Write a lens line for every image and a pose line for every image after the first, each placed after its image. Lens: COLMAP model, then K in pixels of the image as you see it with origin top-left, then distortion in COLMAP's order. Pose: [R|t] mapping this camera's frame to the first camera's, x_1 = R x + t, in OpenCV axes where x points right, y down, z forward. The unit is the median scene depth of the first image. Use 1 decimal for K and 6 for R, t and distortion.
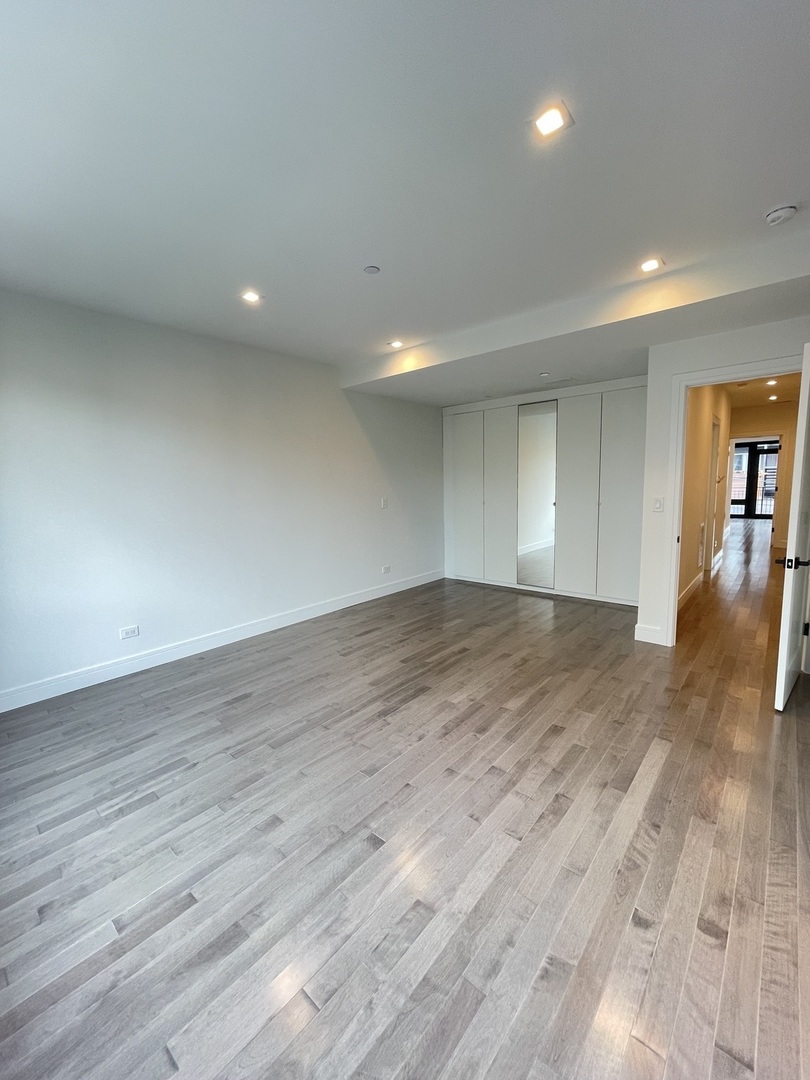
lens RADIAL K [[444.3, 0, 405.0], [0, 444.3, 540.0], [0, 0, 1]] dist [0.001534, -0.002843]
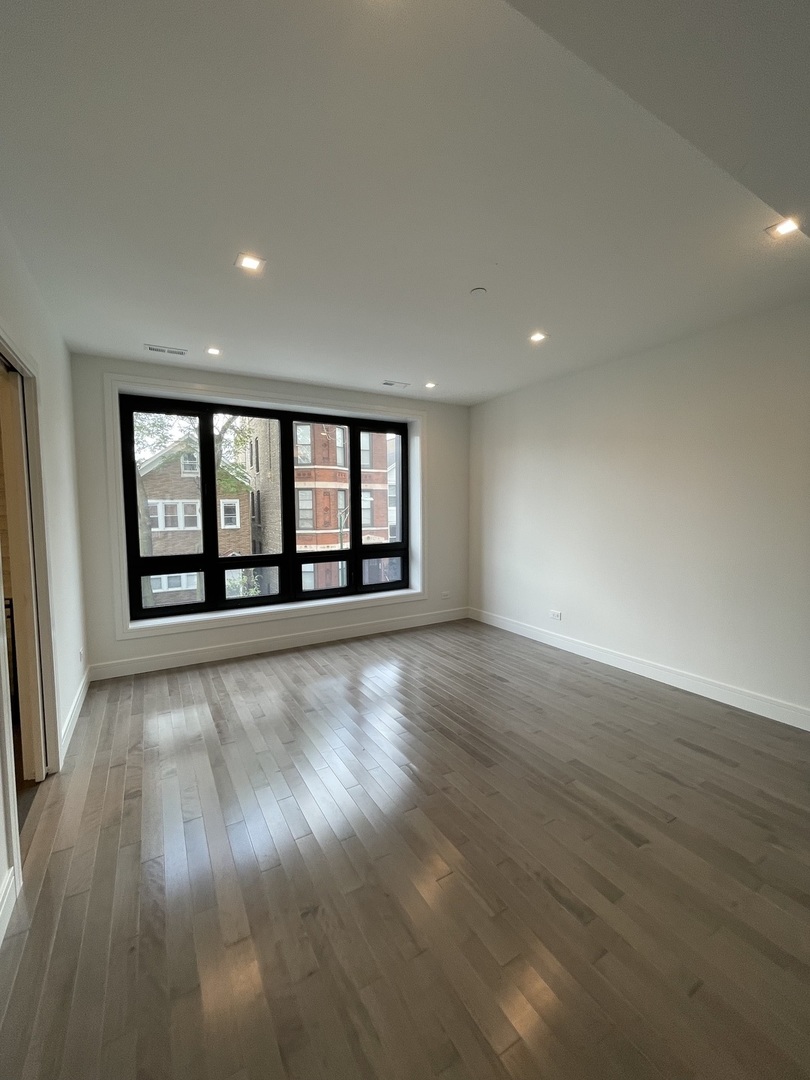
lens RADIAL K [[444.3, 0, 405.0], [0, 444.3, 540.0], [0, 0, 1]] dist [0.001534, -0.002843]
pose [[-0.333403, 0.096662, -0.937816, 0.746962], [-0.102693, 0.985088, 0.138043, -0.149948], [0.937175, 0.142331, -0.318505, 0.966247]]
